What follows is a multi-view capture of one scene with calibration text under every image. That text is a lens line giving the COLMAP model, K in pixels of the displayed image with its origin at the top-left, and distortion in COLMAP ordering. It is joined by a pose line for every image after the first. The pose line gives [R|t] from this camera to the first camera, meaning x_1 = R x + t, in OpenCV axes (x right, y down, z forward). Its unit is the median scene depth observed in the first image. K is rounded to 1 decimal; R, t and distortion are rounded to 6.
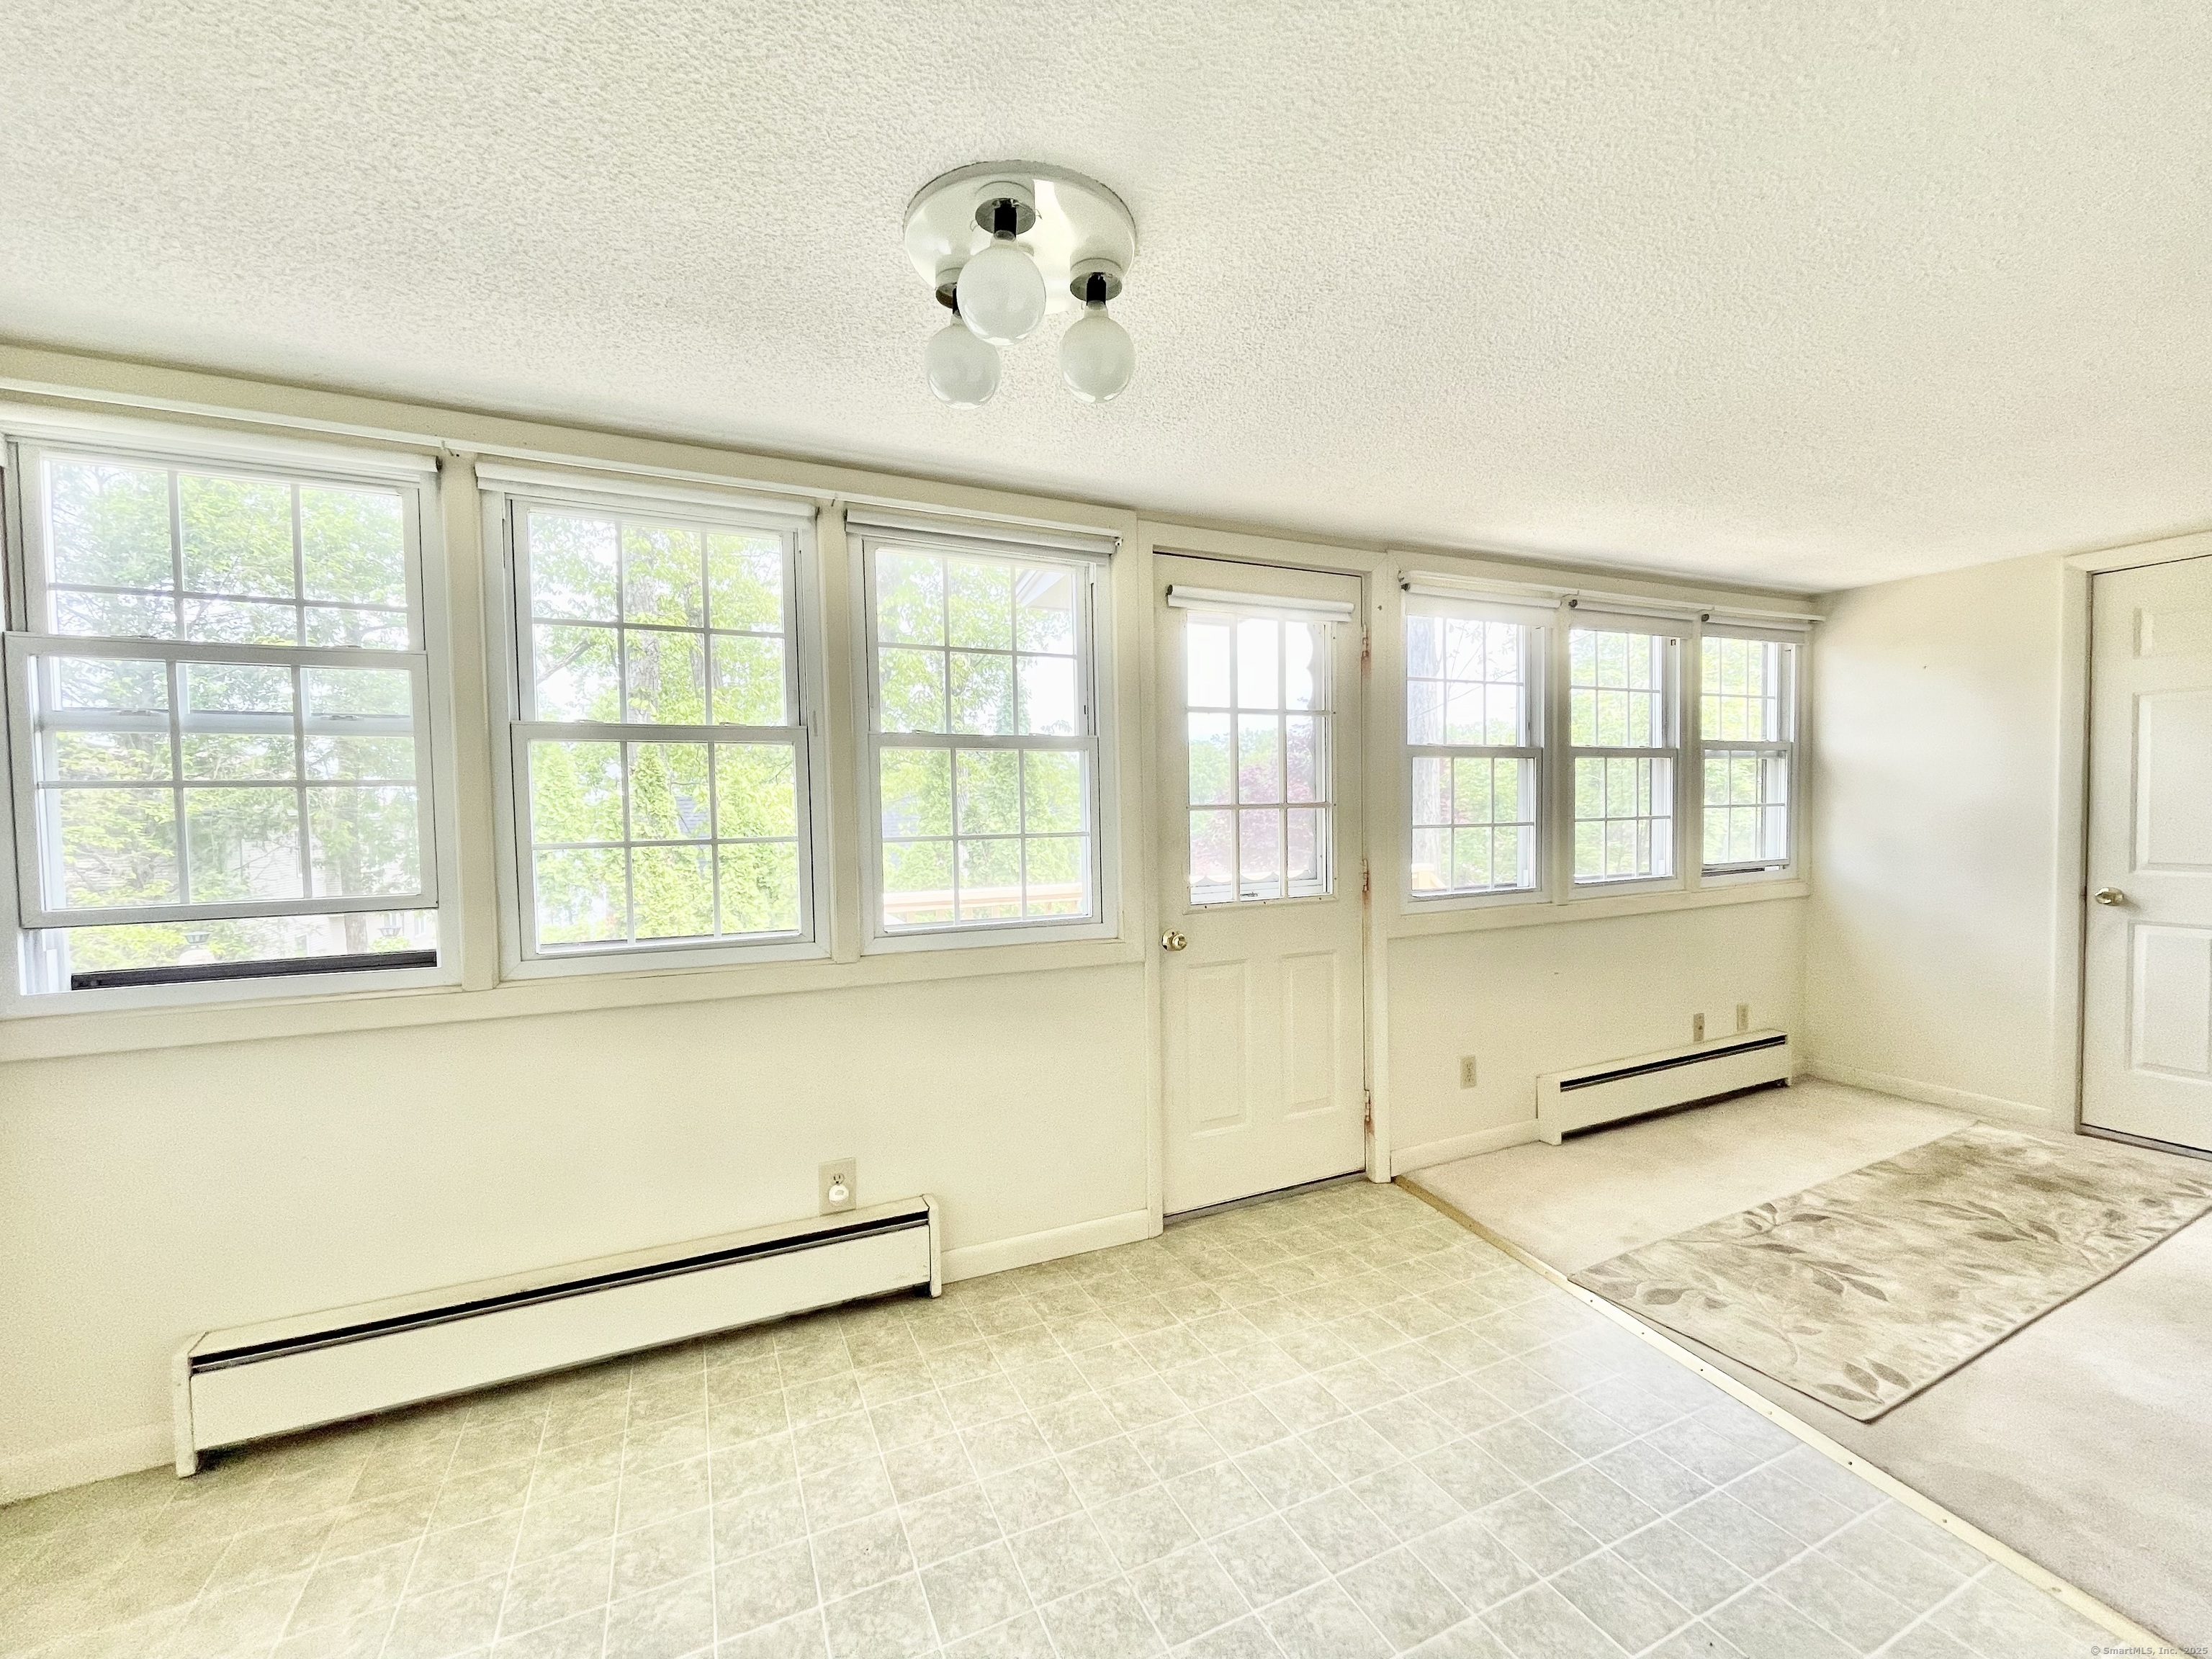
lens RADIAL K [[900.3, 0, 1100.2], [0, 900.3, 836.3], [0, 0, 1]] dist [-0.001127, -0.000265]
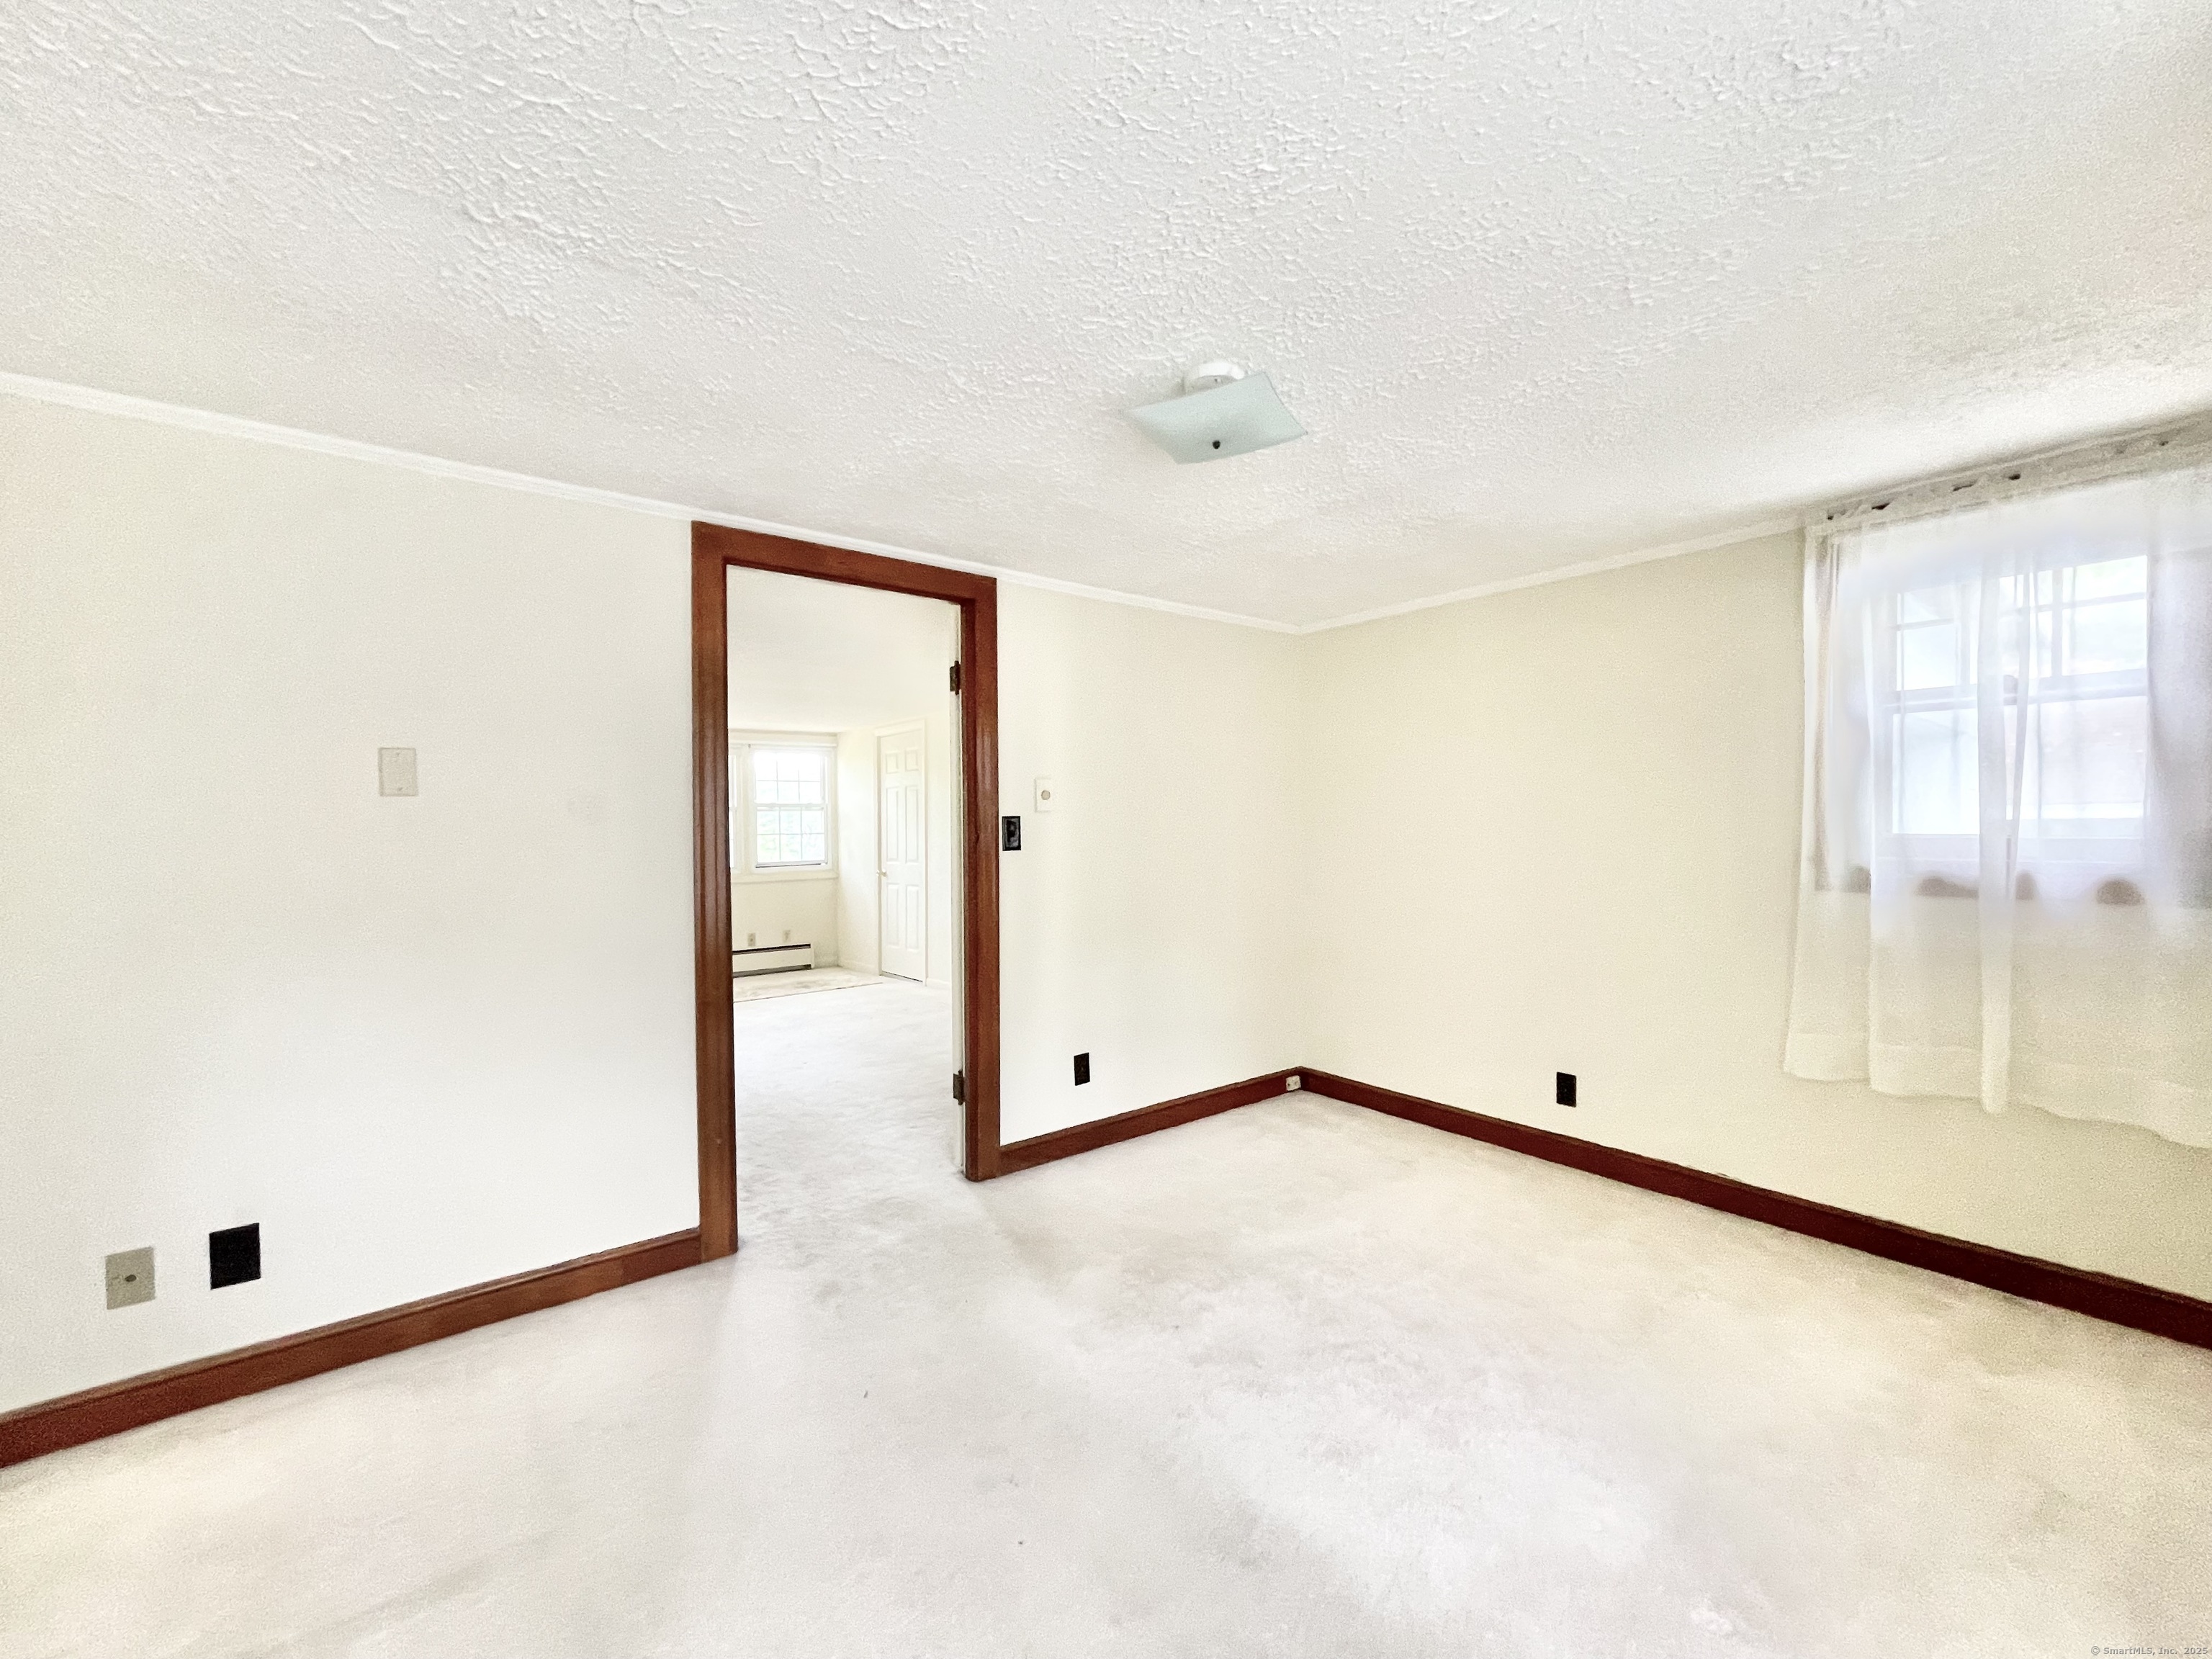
lens RADIAL K [[900.3, 0, 1106.8], [0, 900.3, 823.2], [0, 0, 1]] dist [-0.001127, -0.000265]
pose [[0.972708, 0.002900, 0.232015, 1.281631], [0.006020, 0.999270, -0.037730, 0.032245], [-0.231955, 0.038097, 0.971980, -1.629959]]
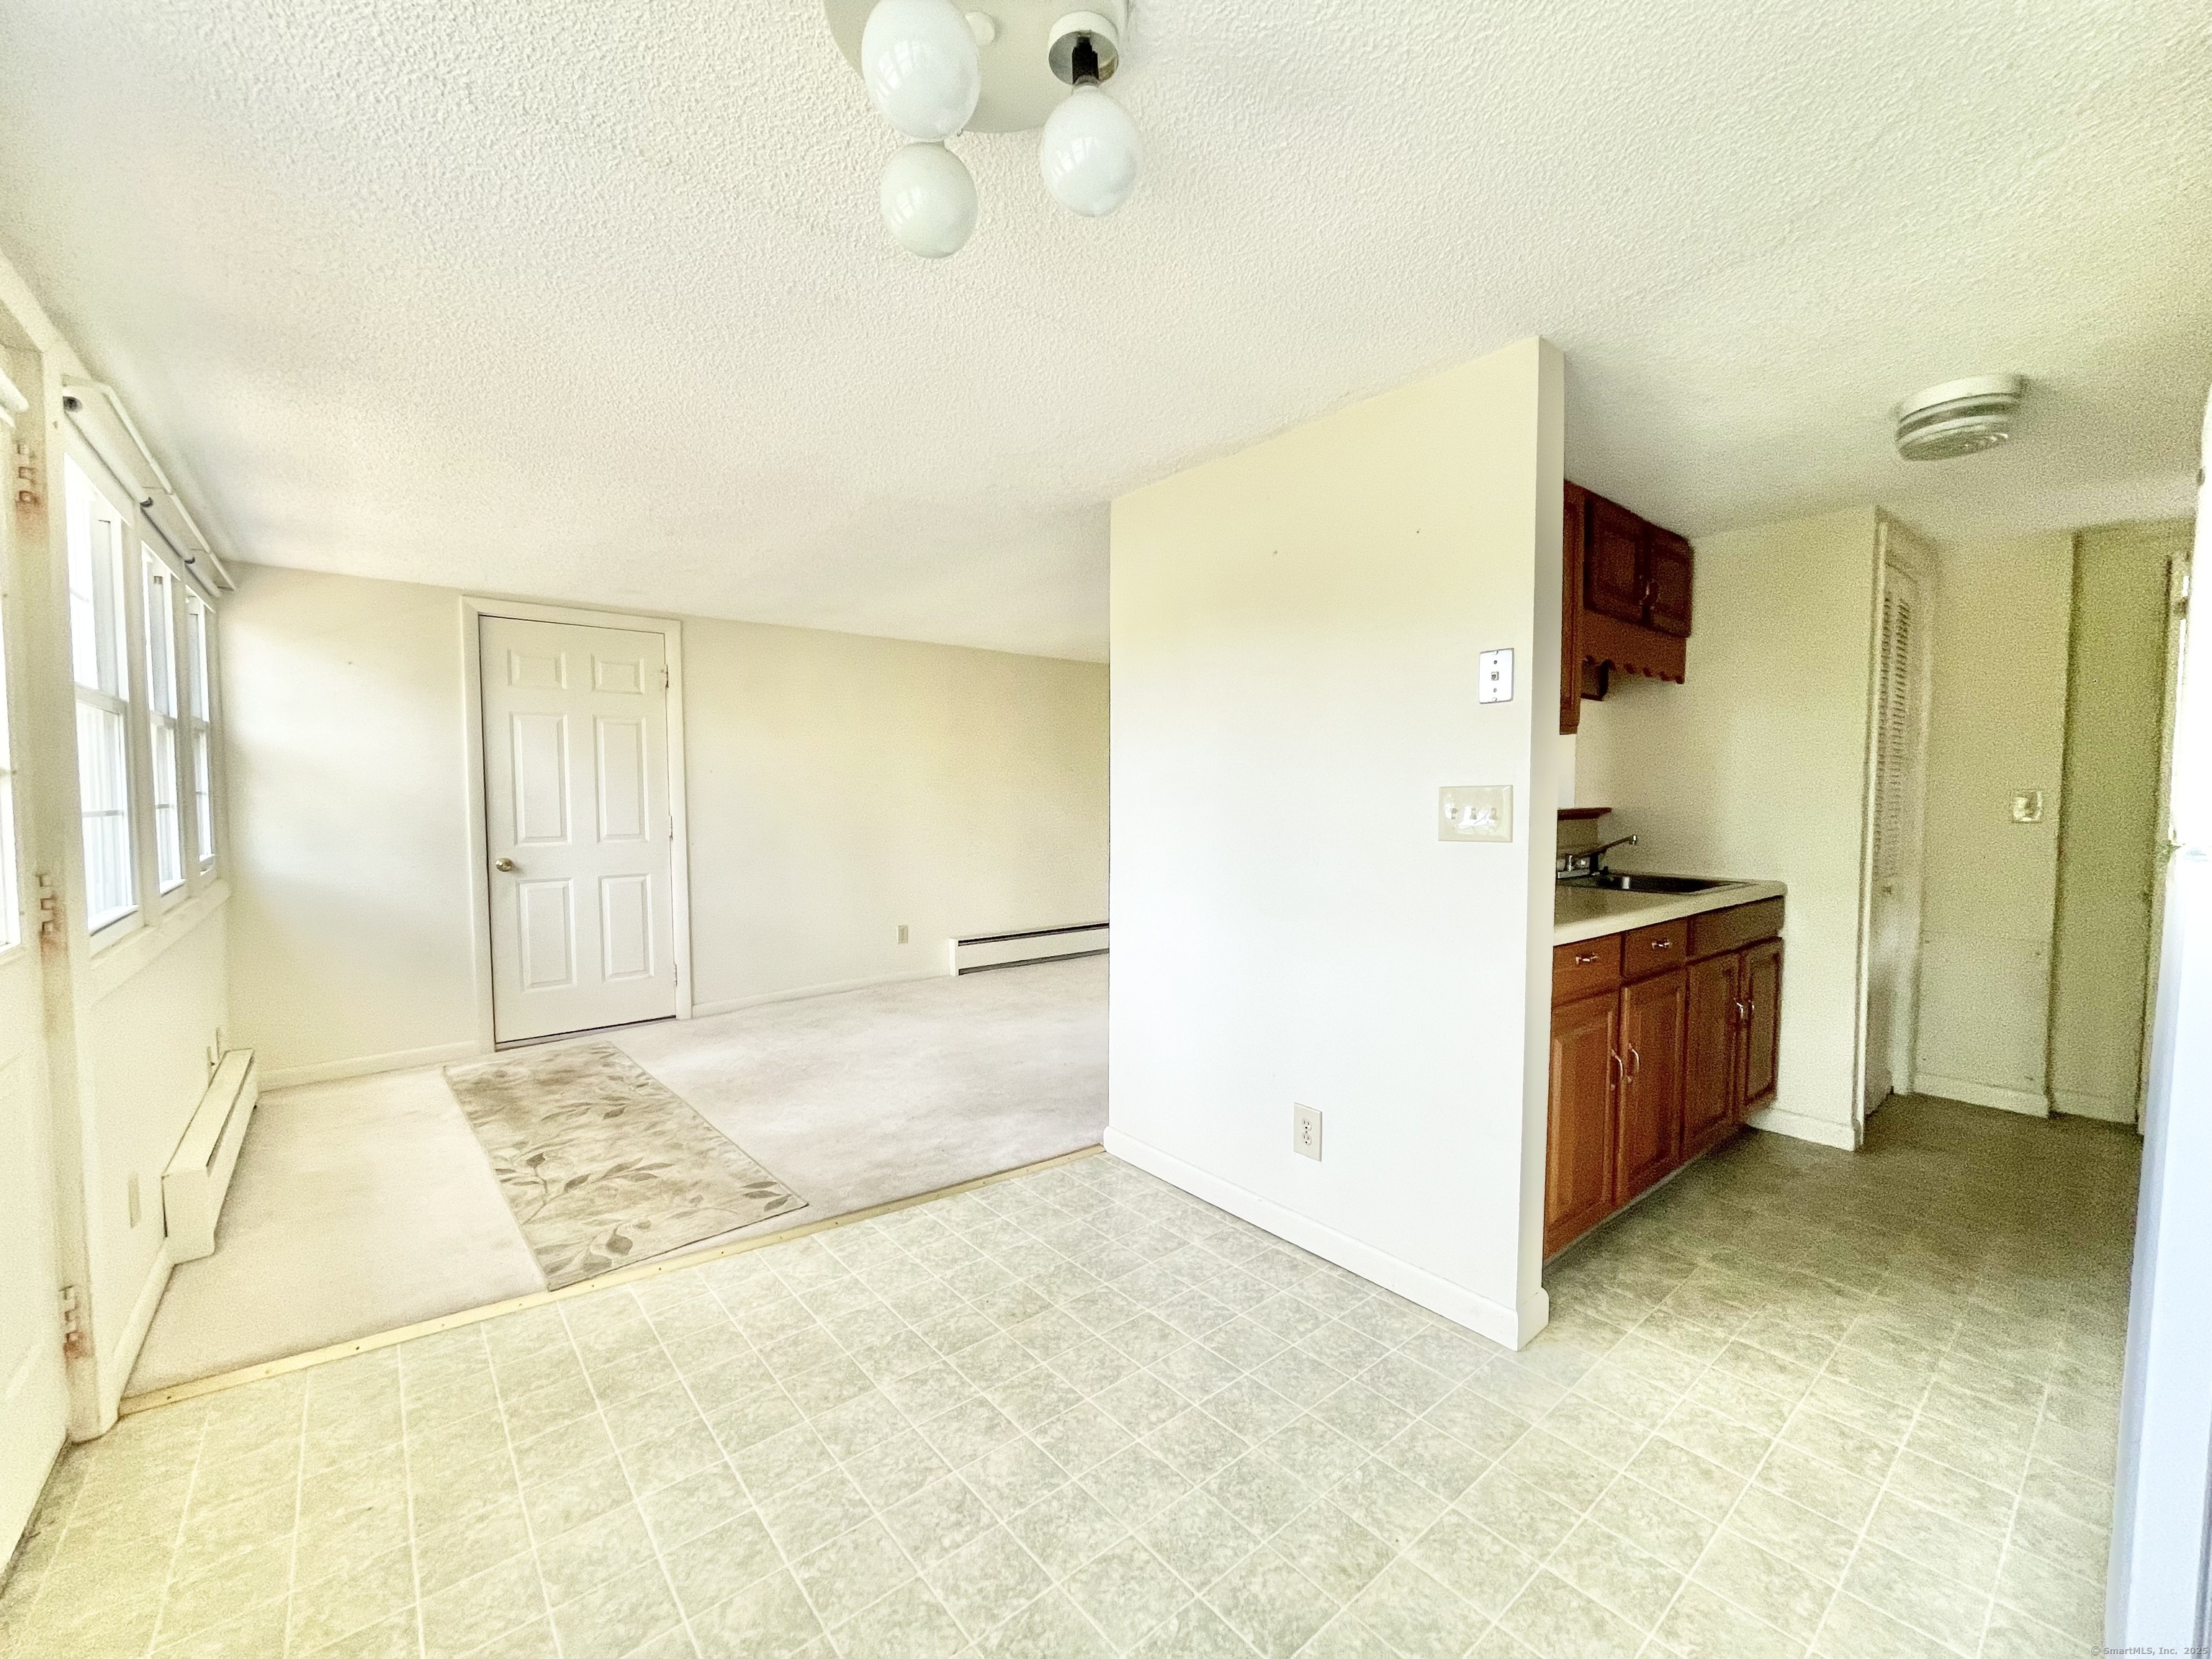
lens RADIAL K [[900.3, 0, 1105.7], [0, 900.3, 831.1], [0, 0, 1]] dist [-0.001127, -0.000265]
pose [[-0.254422, -0.024711, 0.966778, -0.420096], [0.038014, 0.998645, 0.035529, 0.004544], [-0.966346, 0.045790, -0.253138, 0.537366]]
